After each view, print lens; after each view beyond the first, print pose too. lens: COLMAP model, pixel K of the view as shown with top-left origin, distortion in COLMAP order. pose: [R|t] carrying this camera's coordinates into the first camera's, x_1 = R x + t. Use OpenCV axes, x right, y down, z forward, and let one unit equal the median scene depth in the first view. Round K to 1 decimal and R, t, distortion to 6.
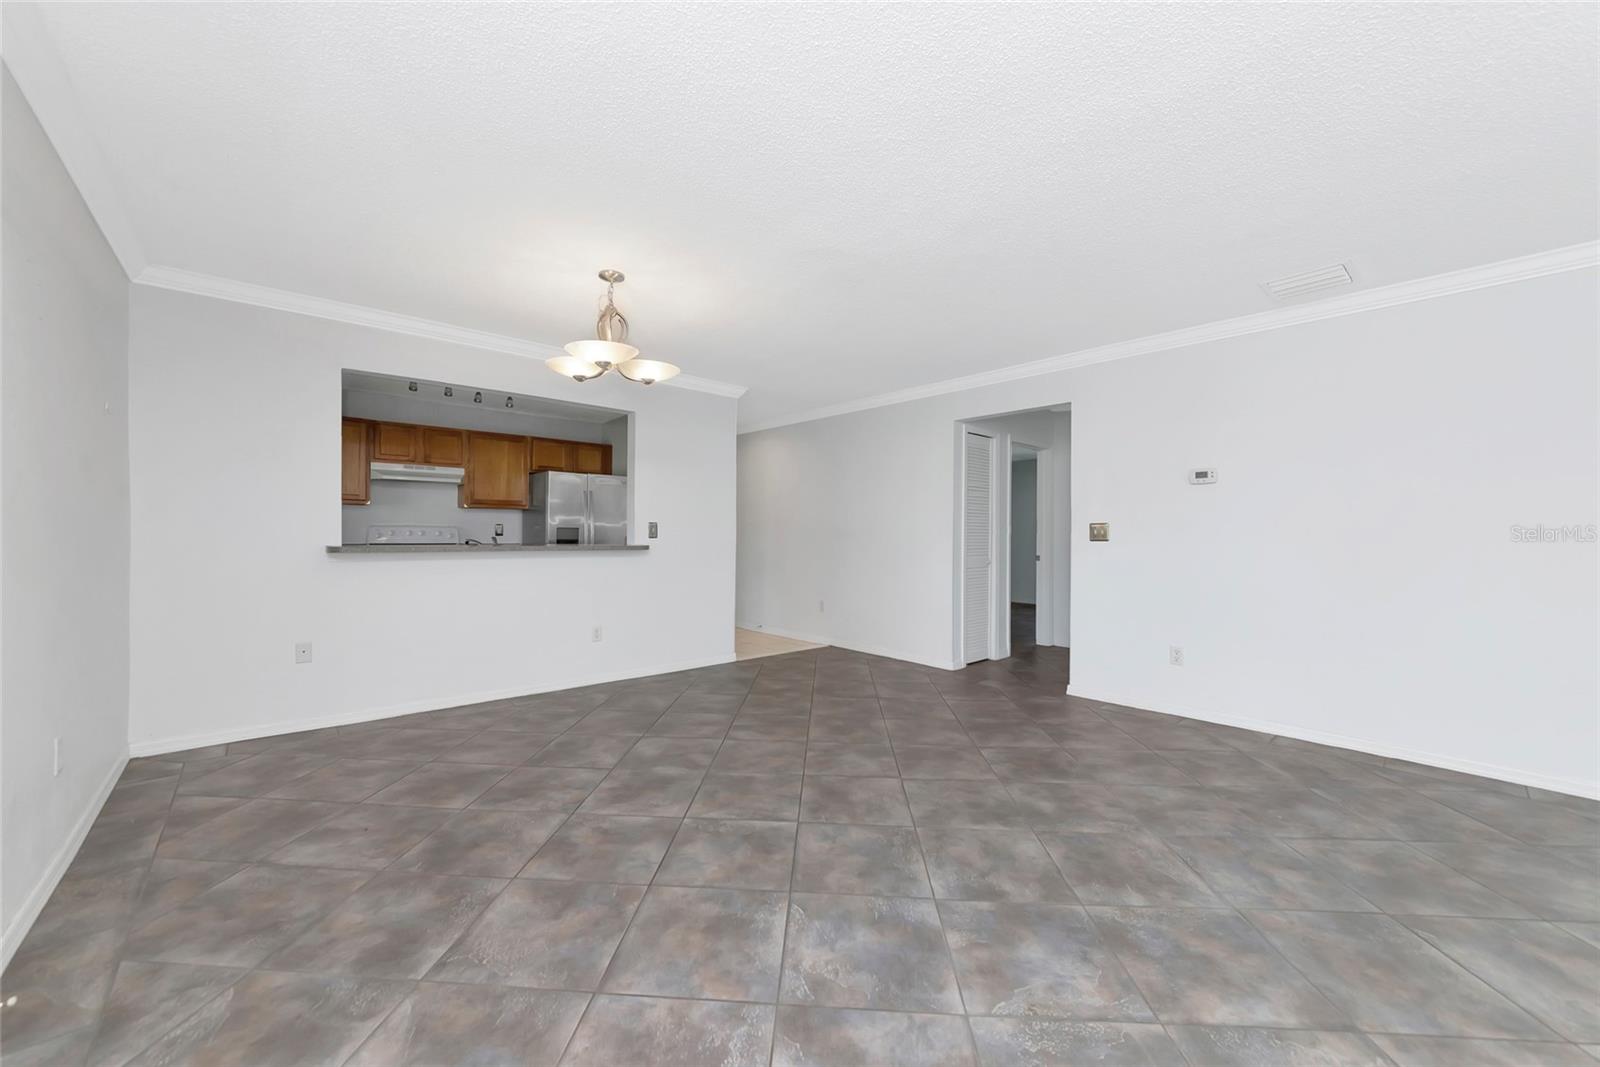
lens RADIAL K [[606.1, 0, 793.2], [0, 606.1, 533.9], [0, 0, 1]] dist [-0.011787, -0.000059]
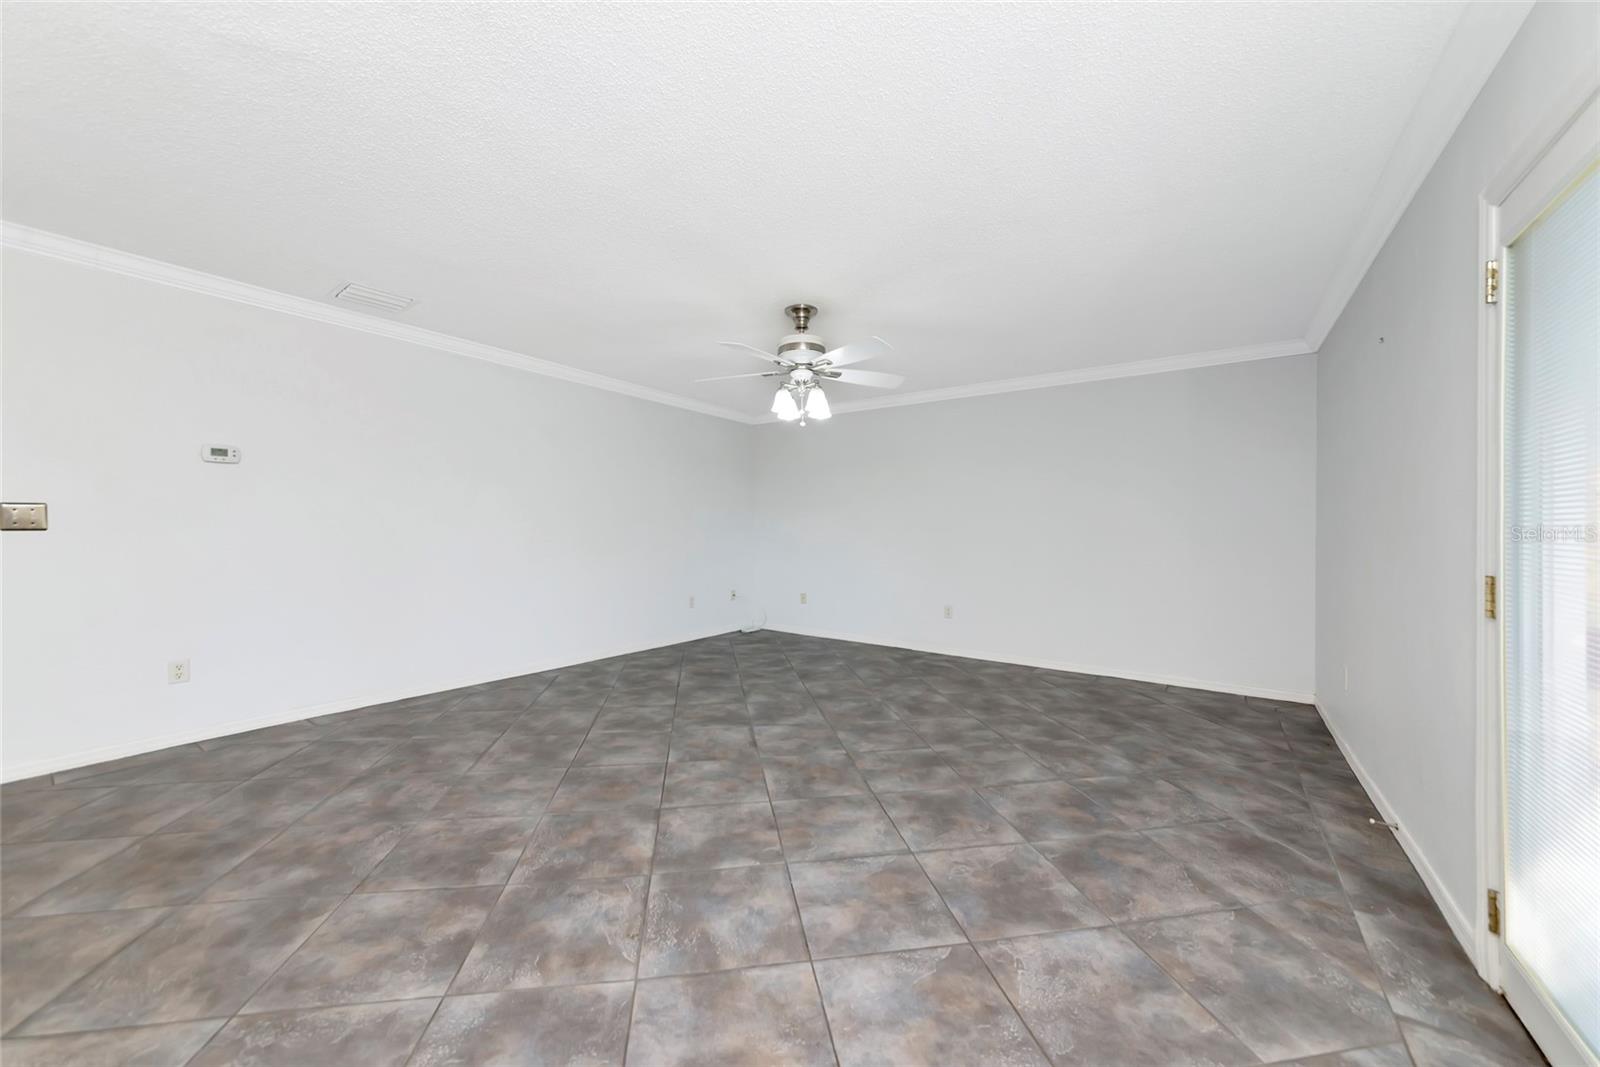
lens RADIAL K [[571.1, 0, 800.0], [0, 571.1, 533.5], [0, 0, 1]] dist [-0.009699, 0.000193]
pose [[-0.229271, -0.015411, 0.973241, -0.466489], [-0.016122, 0.999798, 0.012034, -0.007786], [-0.973229, -0.012932, -0.229473, 0.593194]]
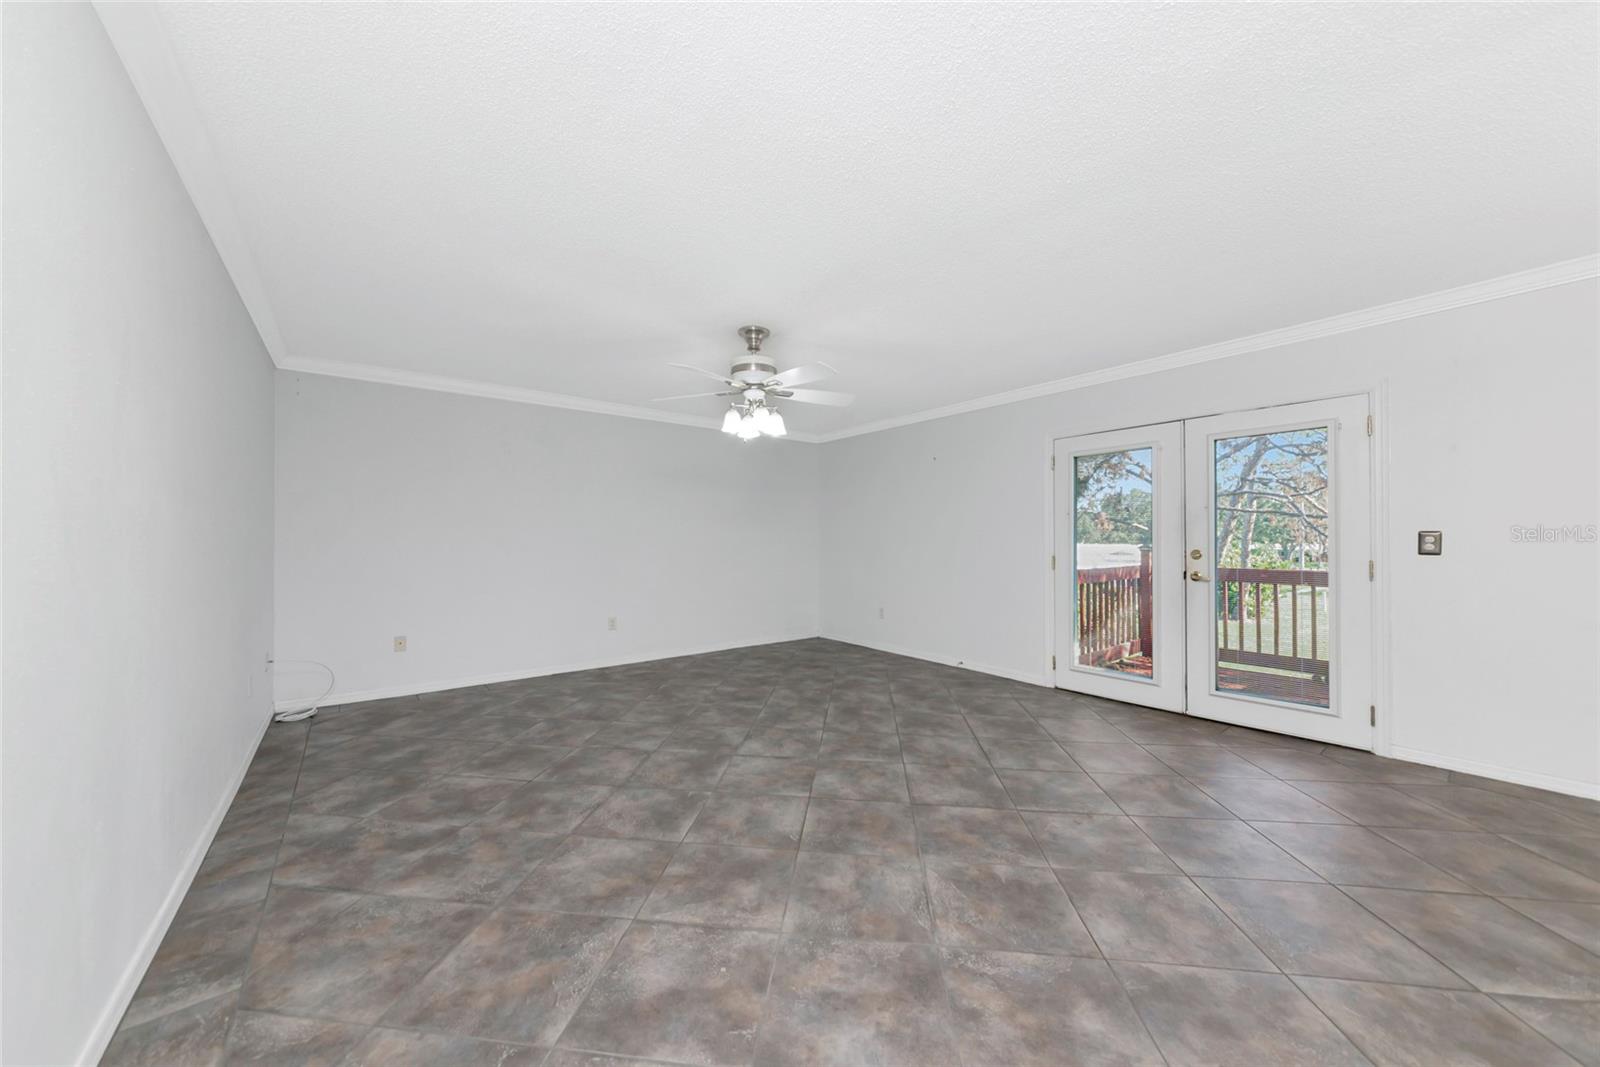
lens RADIAL K [[554.8, 0, 794.5], [0, 554.8, 541.7], [0, 0, 1]] dist [-0.003917, -0.000156]
pose [[-0.997651, -0.003309, 0.068428, 0.723521], [-0.003584, 0.999986, -0.003888, -0.002917], [-0.068414, -0.004124, -0.997648, 1.682545]]
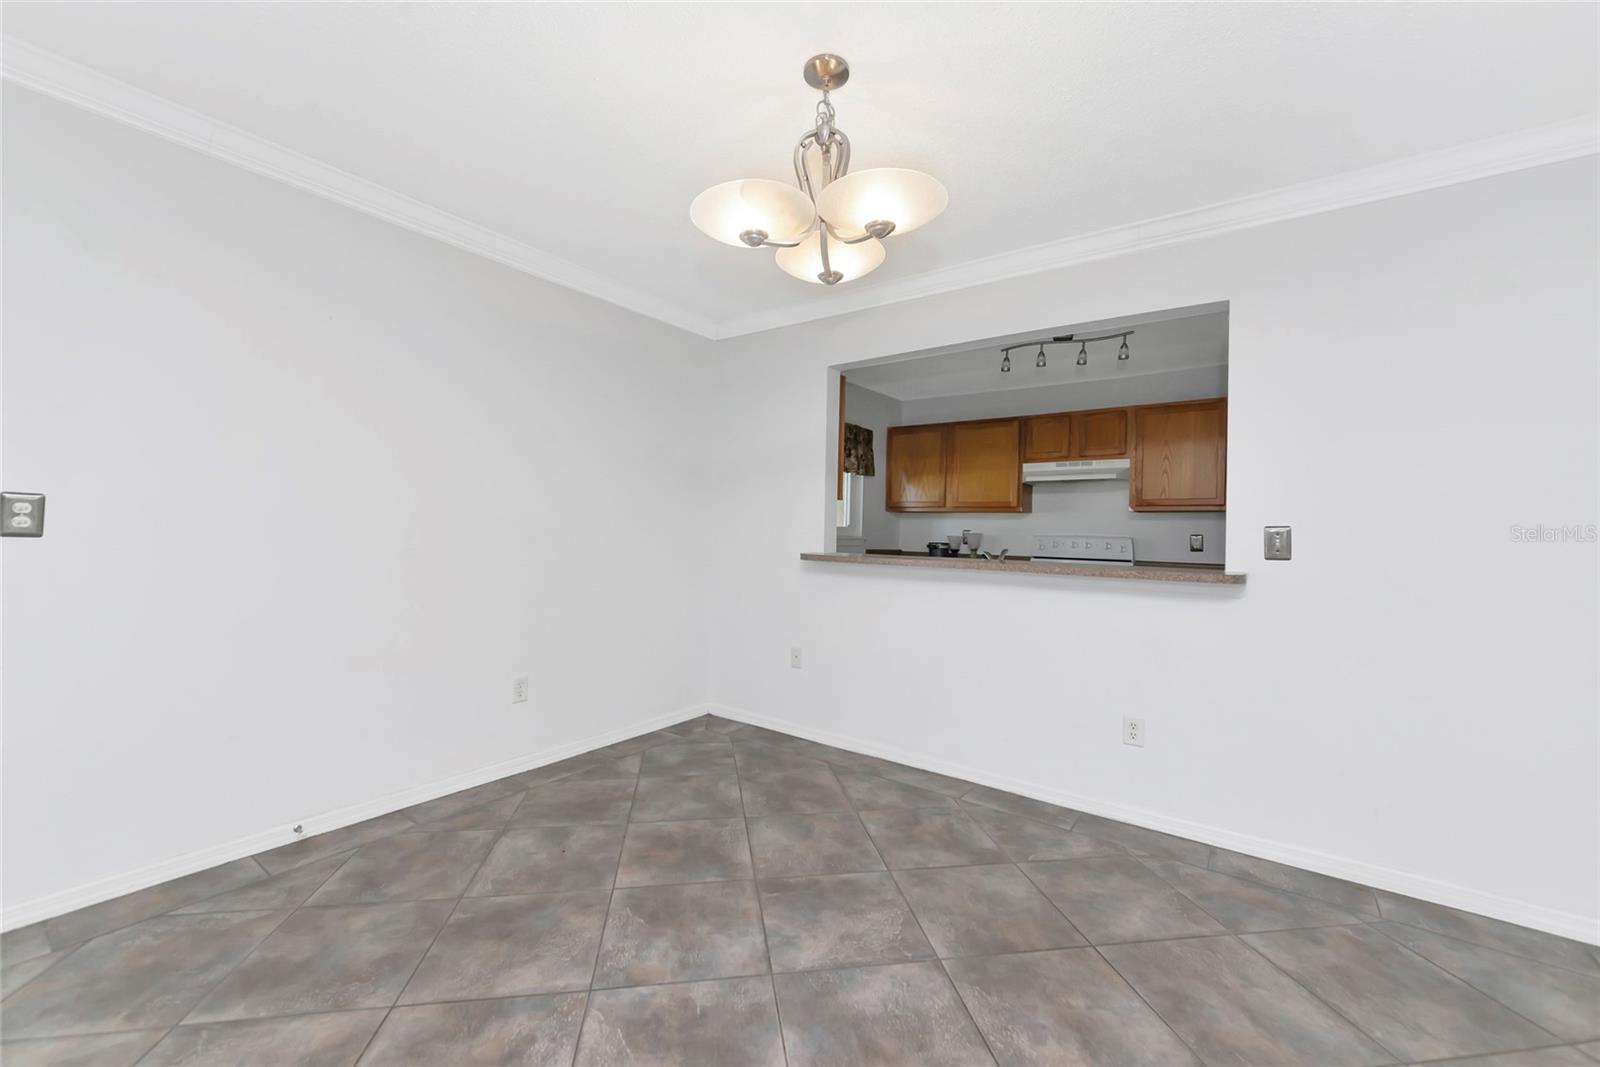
lens RADIAL K [[640.5, 0, 800.0], [0, 640.5, 533.5], [0, 0, 1]] dist [-0.000917, 0.000346]
pose [[0.211148, -0.003366, -0.977448, 0.335931], [-0.023511, 0.999687, -0.008521, -0.002498], [0.977171, 0.024780, 0.211003, 1.112489]]
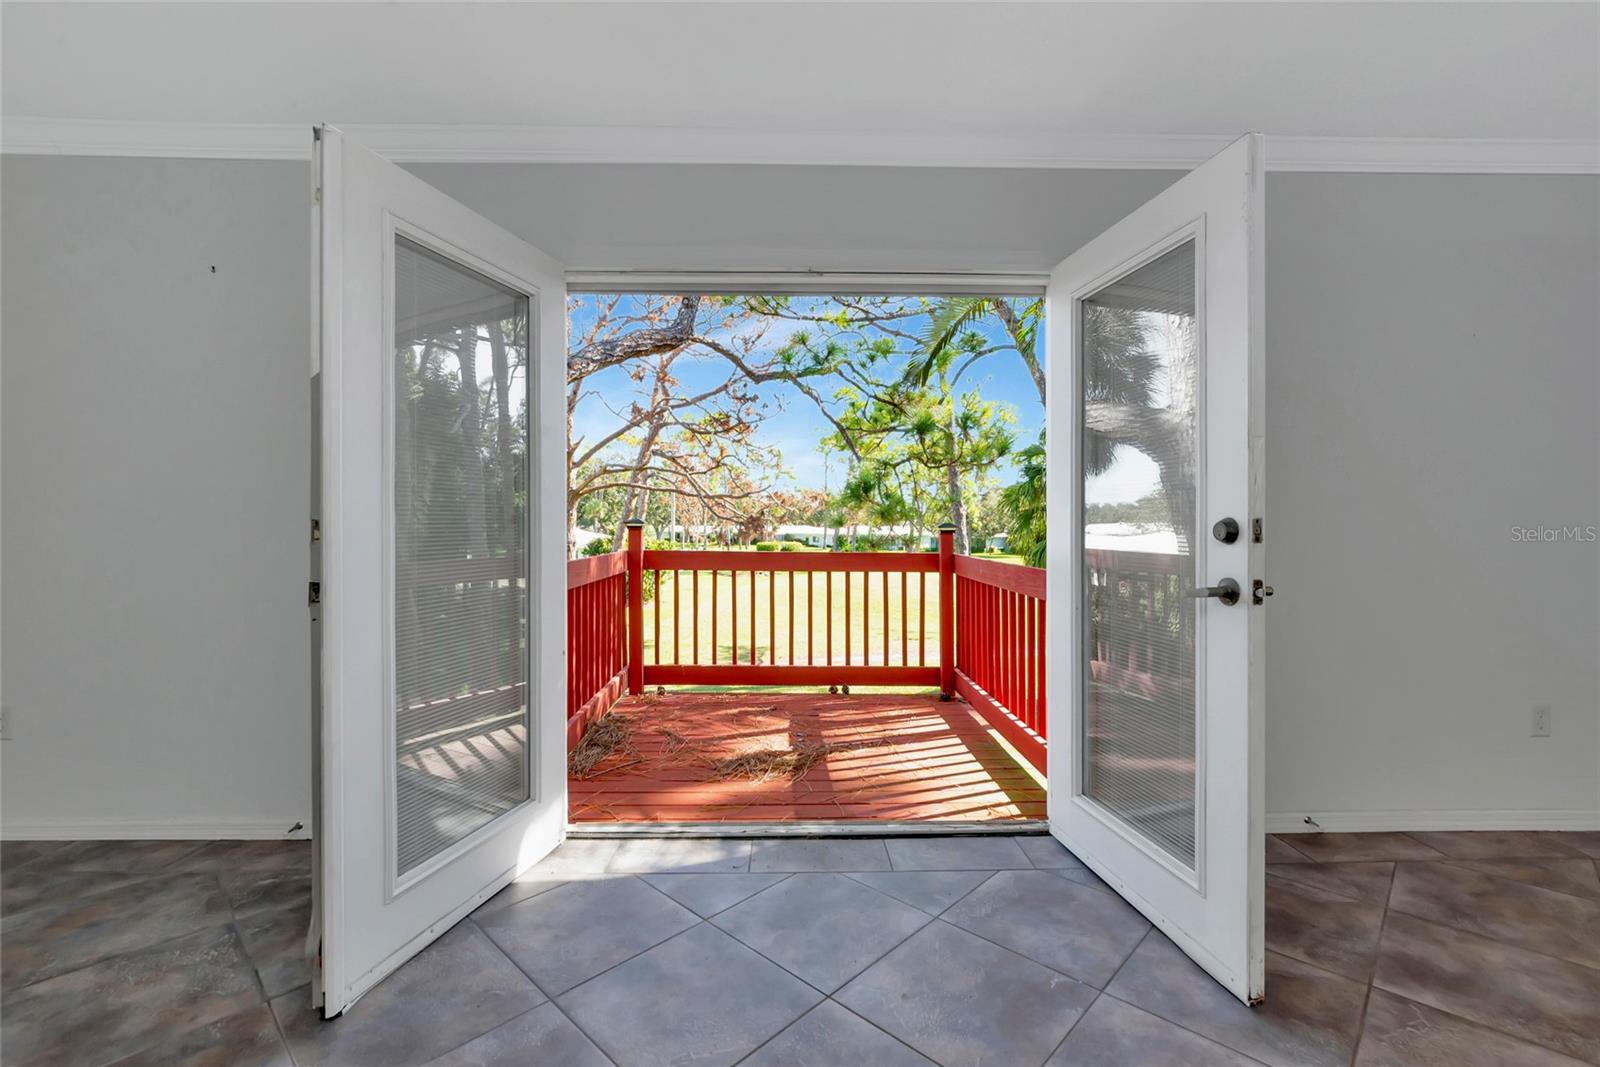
lens RADIAL K [[701.9, 0, 805.6], [0, 701.9, 525.9], [0, 0, 1]] dist [-0.002279, -0.000452]
pose [[-0.646860, -0.005217, -0.762591, 0.522879], [-0.004543, 0.999985, -0.002987, 0.019080], [0.762596, 0.001532, -0.646874, 0.679341]]
